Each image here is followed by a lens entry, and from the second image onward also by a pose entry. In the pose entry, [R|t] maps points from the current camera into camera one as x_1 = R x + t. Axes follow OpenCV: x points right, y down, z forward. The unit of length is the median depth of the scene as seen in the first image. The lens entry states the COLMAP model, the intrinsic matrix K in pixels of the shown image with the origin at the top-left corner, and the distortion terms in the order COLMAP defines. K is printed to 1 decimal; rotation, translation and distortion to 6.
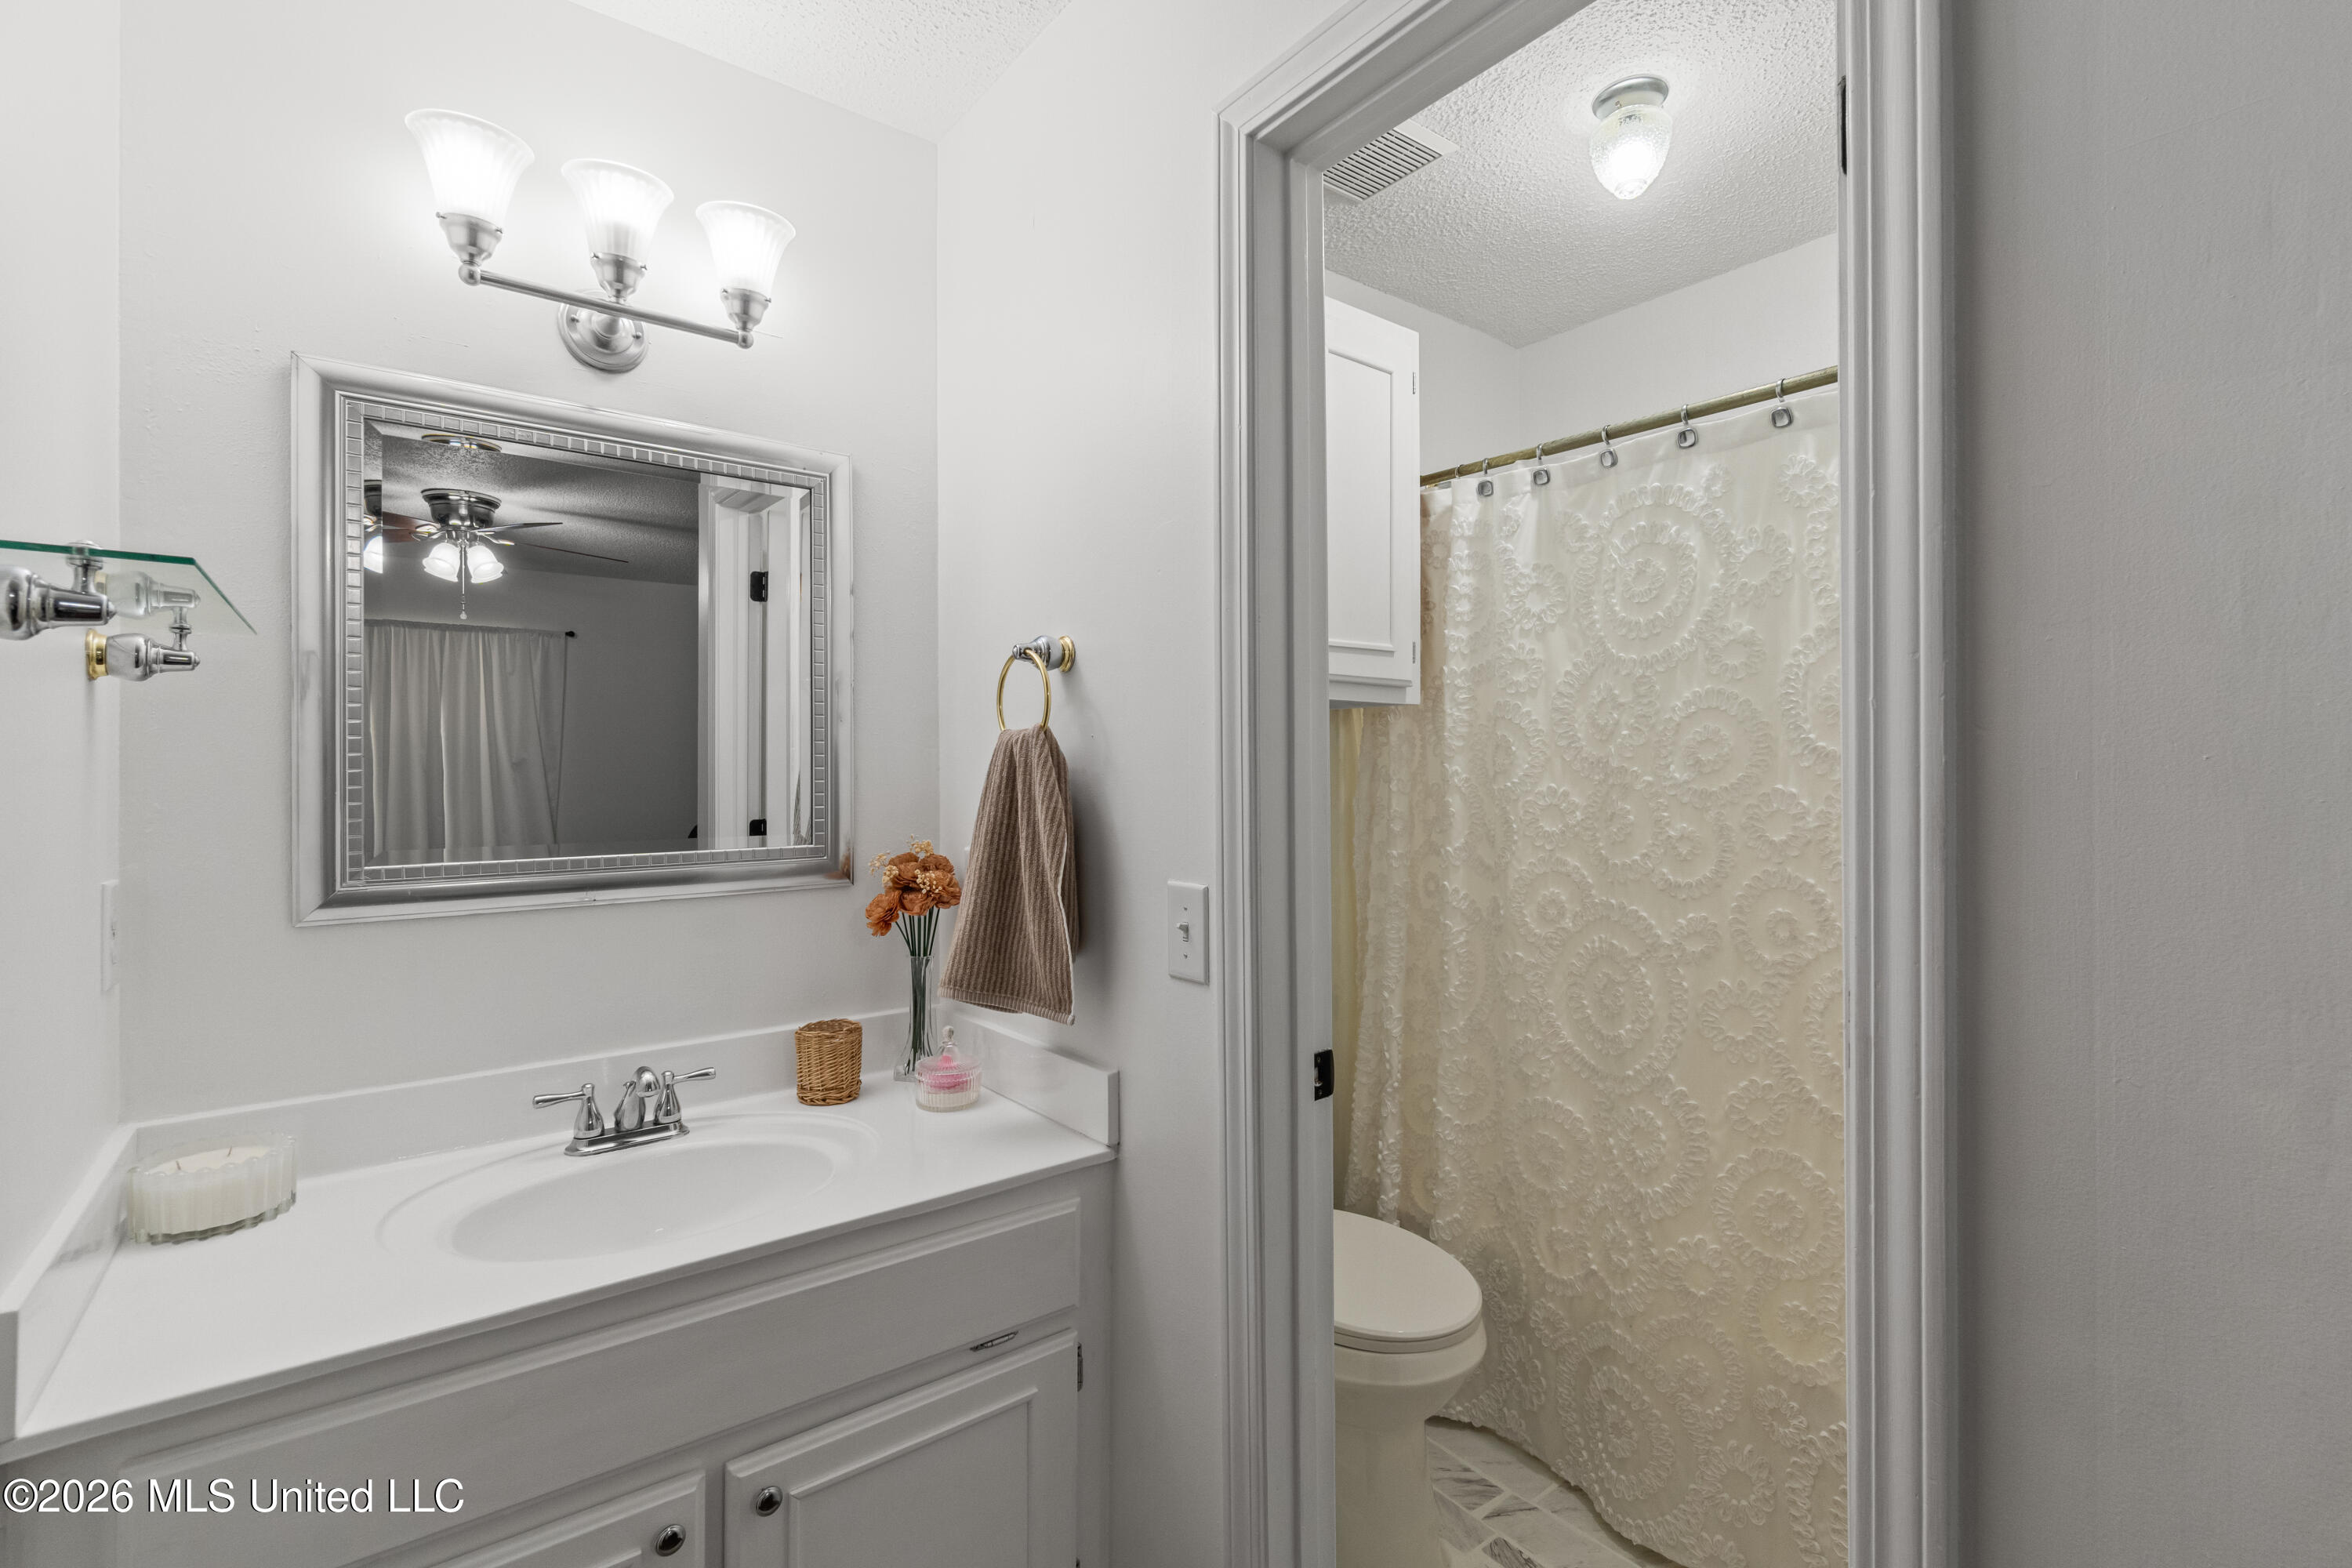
lens RADIAL K [[1032.2, 0, 1164.3], [0, 1032.2, 769.7], [0, 0, 1]] dist [-0.002394, -0.000232]
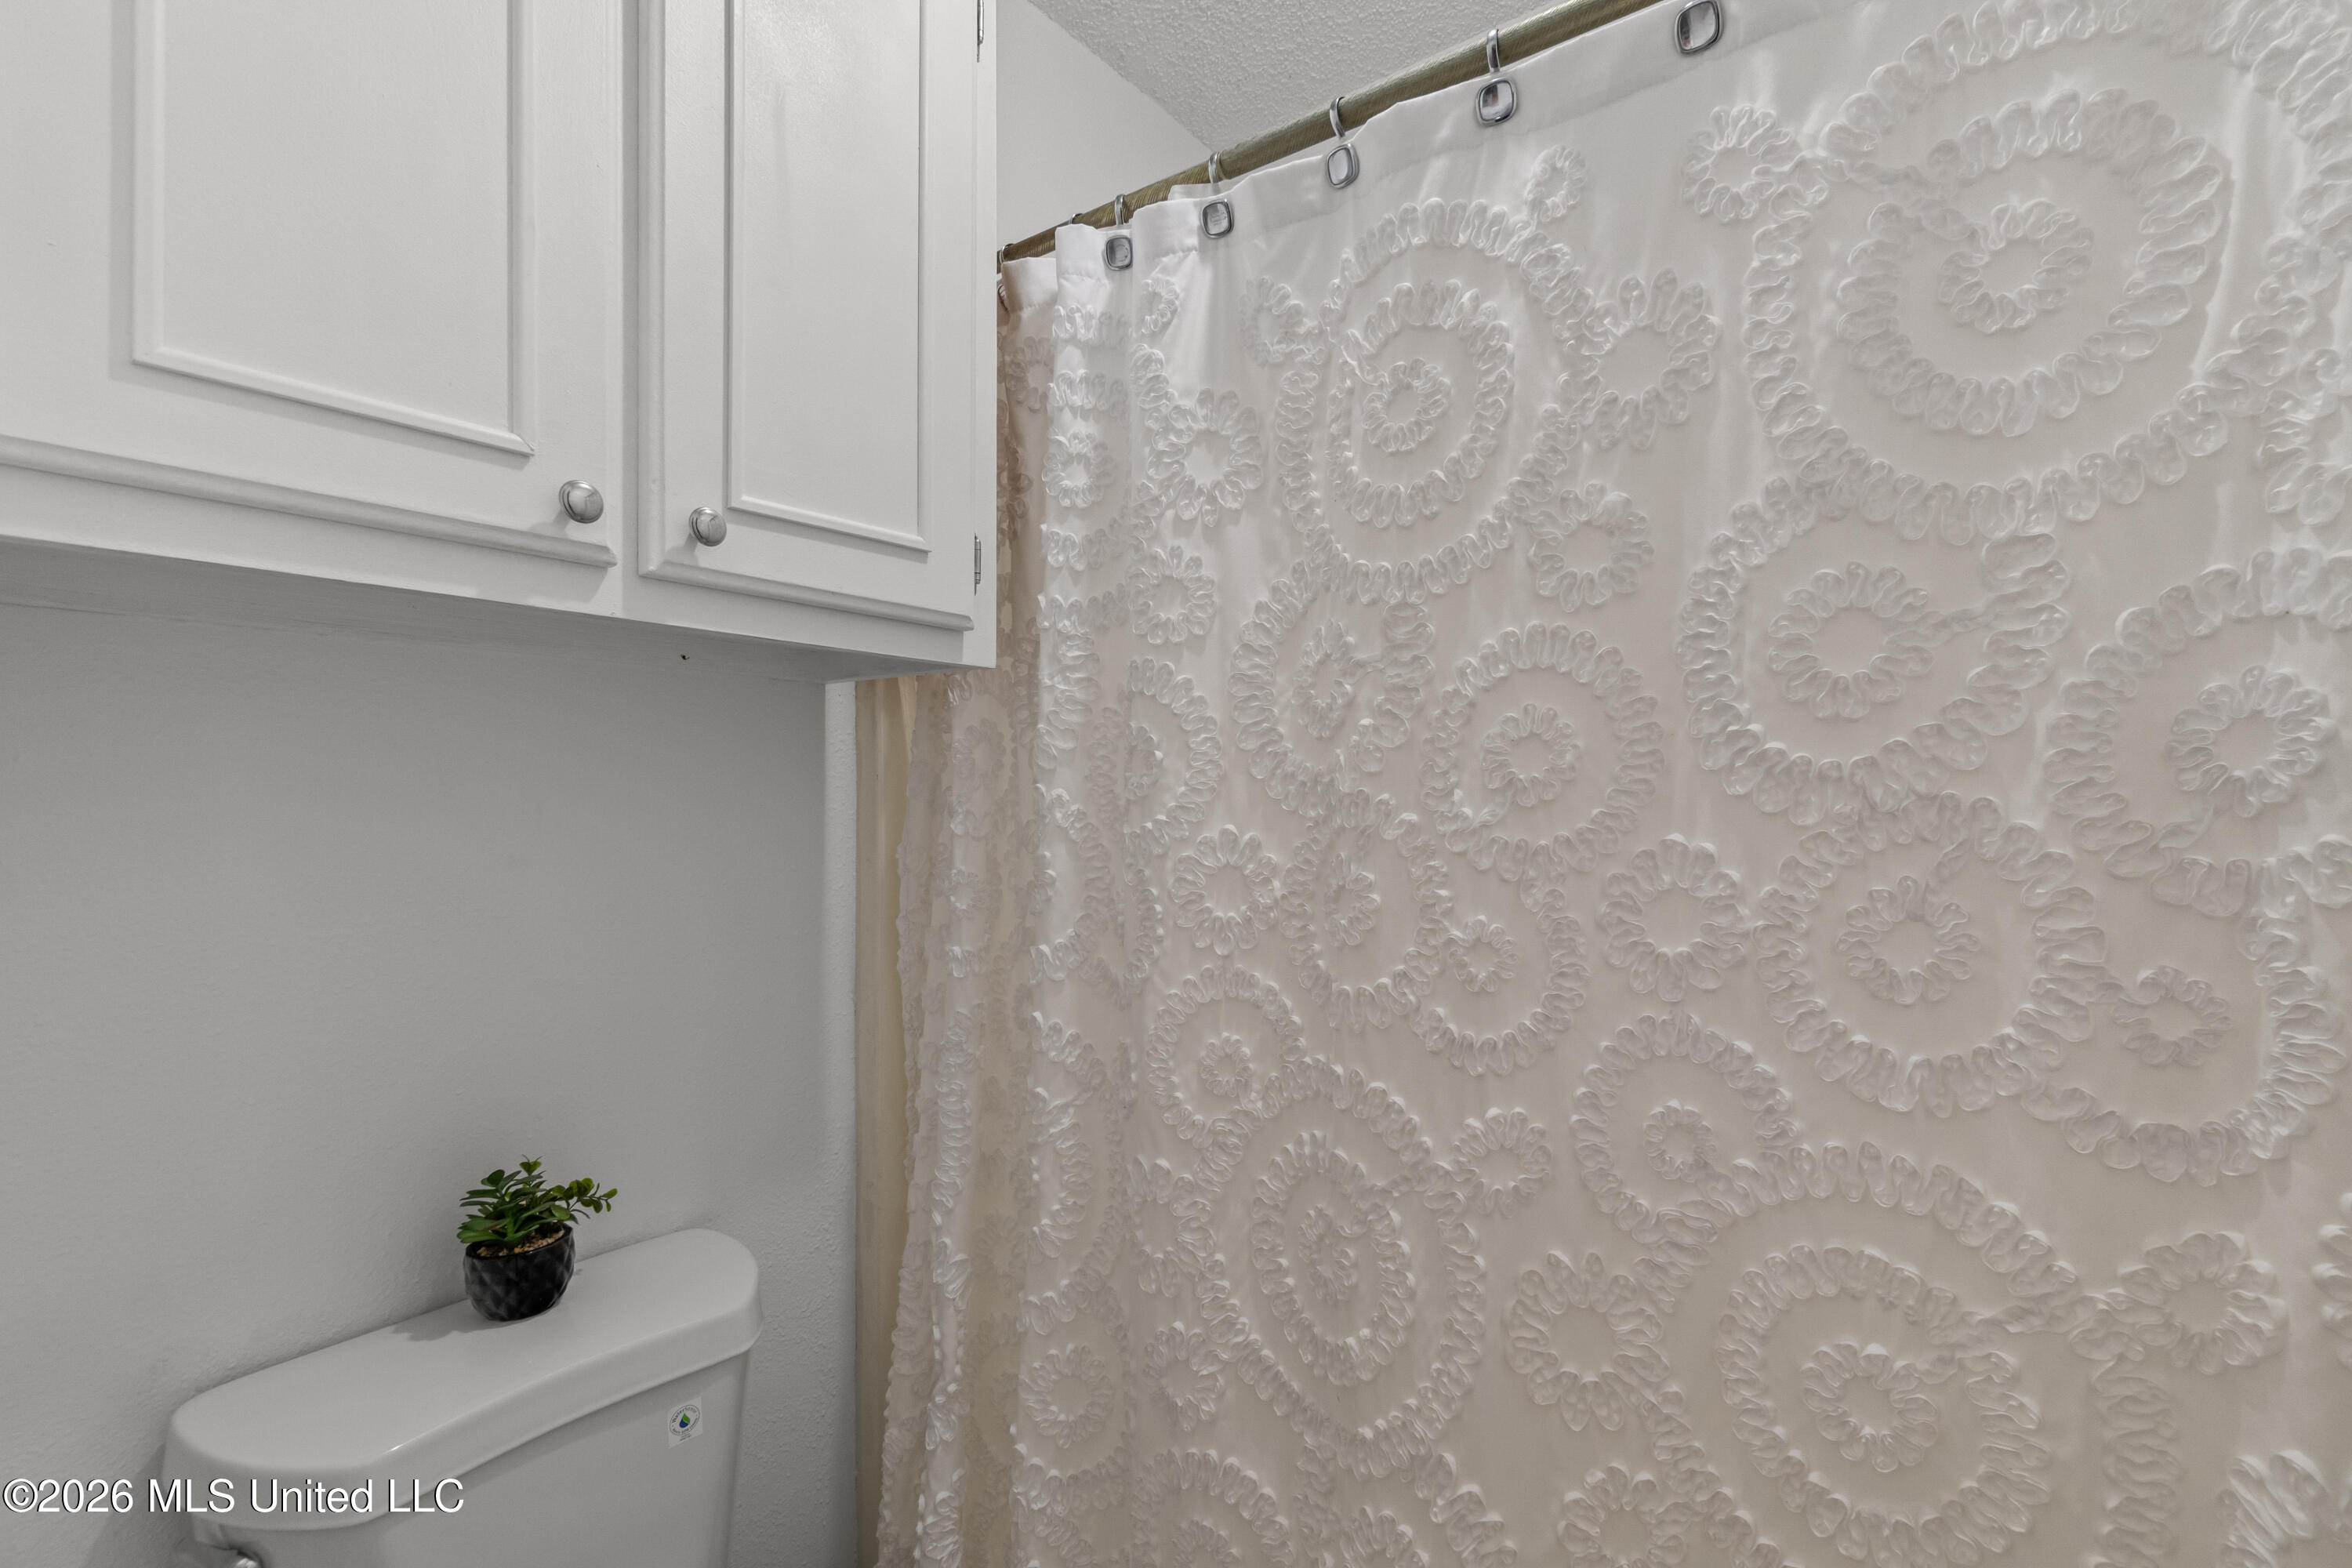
lens RADIAL K [[1032.2, 0, 1164.3], [0, 1032.2, 769.7], [0, 0, 1]] dist [-0.002394, -0.000232]
pose [[0.969730, 0.029139, 0.242433, 0.224030], [-0.020035, 0.999001, -0.039936, 0.007492], [-0.243355, 0.033870, 0.969346, 0.522137]]
